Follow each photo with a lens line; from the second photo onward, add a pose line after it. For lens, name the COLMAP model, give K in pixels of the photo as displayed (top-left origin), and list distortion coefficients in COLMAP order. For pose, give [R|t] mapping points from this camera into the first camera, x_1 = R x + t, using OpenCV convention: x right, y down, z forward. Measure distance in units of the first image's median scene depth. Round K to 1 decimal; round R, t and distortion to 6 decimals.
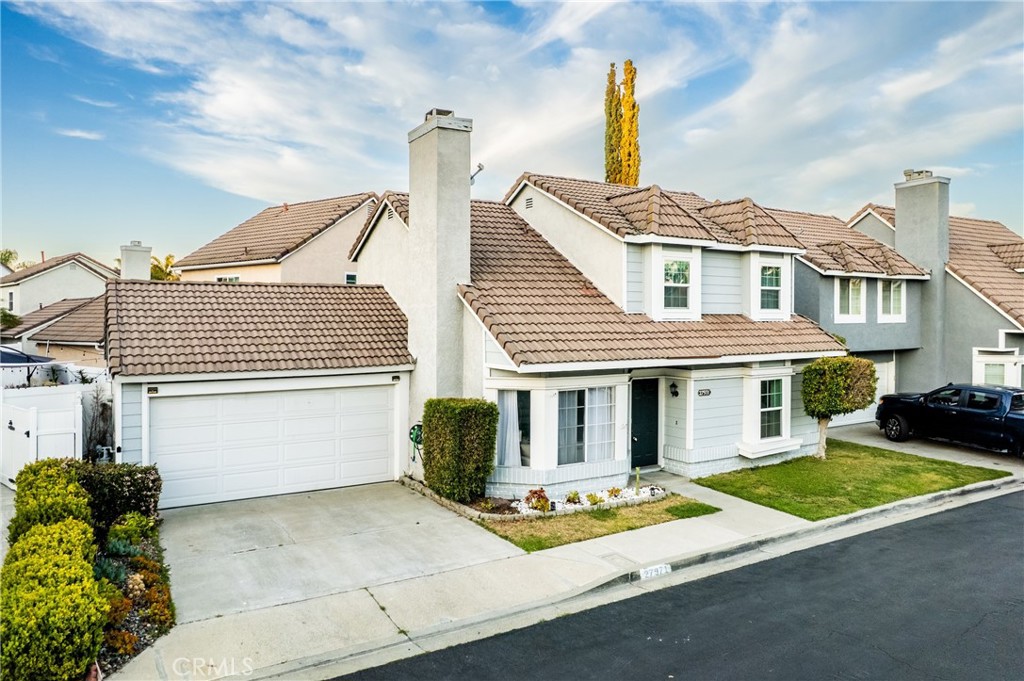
lens RADIAL K [[684.0, 0, 494.8], [0, 684.0, 338.1], [0, 0, 1]] dist [-0.077758, 0.061174]
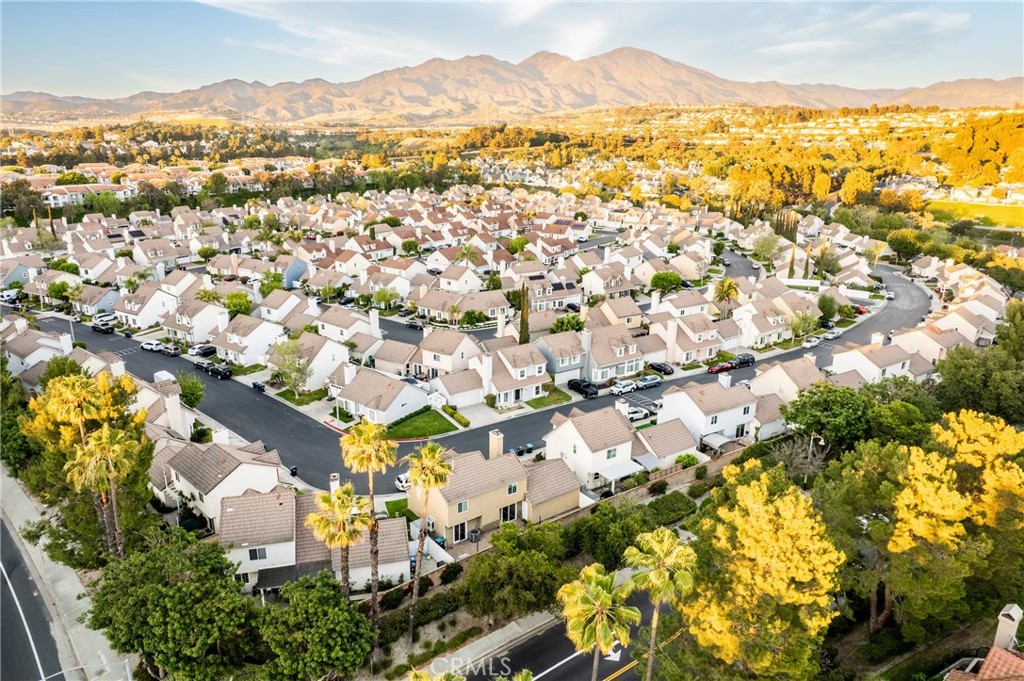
lens RADIAL K [[664.5, 0, 512.0], [0, 664.5, 340.5], [0, 0, 1]] dist [-0.069068, 0.054857]
pose [[0.998219, -0.009358, 0.058918, -0.240003], [-0.006883, 0.962959, 0.269560, -2.402689], [-0.059258, -0.269486, 0.961179, -5.774328]]
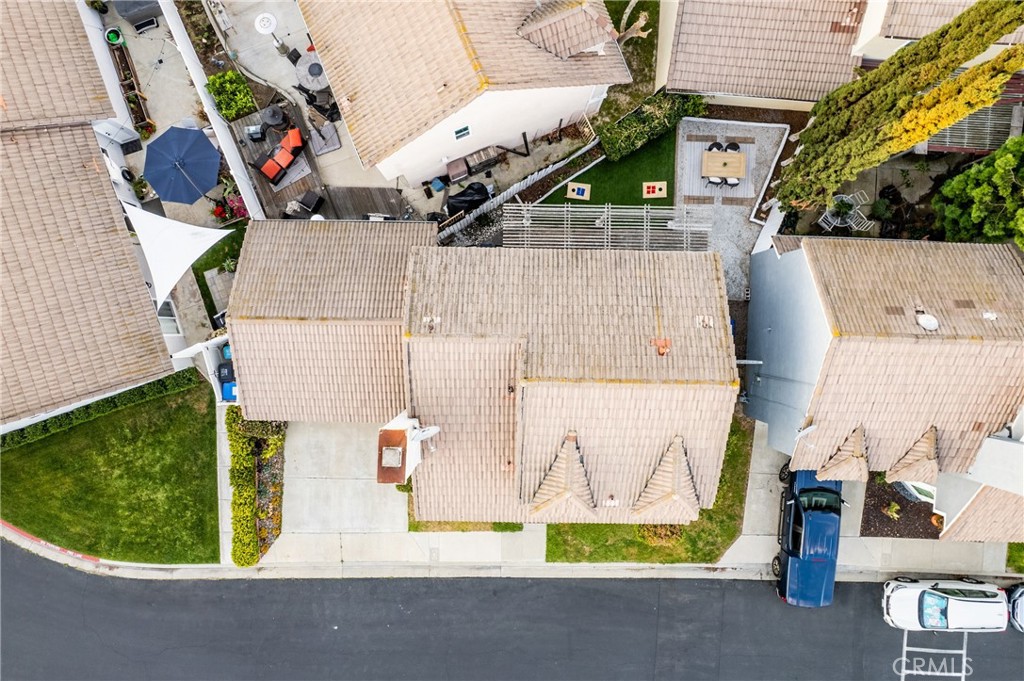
lens RADIAL K [[664.5, 0, 512.0], [0, 664.5, 340.5], [0, 0, 1]] dist [-0.069068, 0.054857]
pose [[0.851035, 0.525080, 0.005637, -0.008188], [-0.030944, 0.039432, 0.998743, -1.696596], [0.524197, -0.850139, 0.049806, 1.301397]]
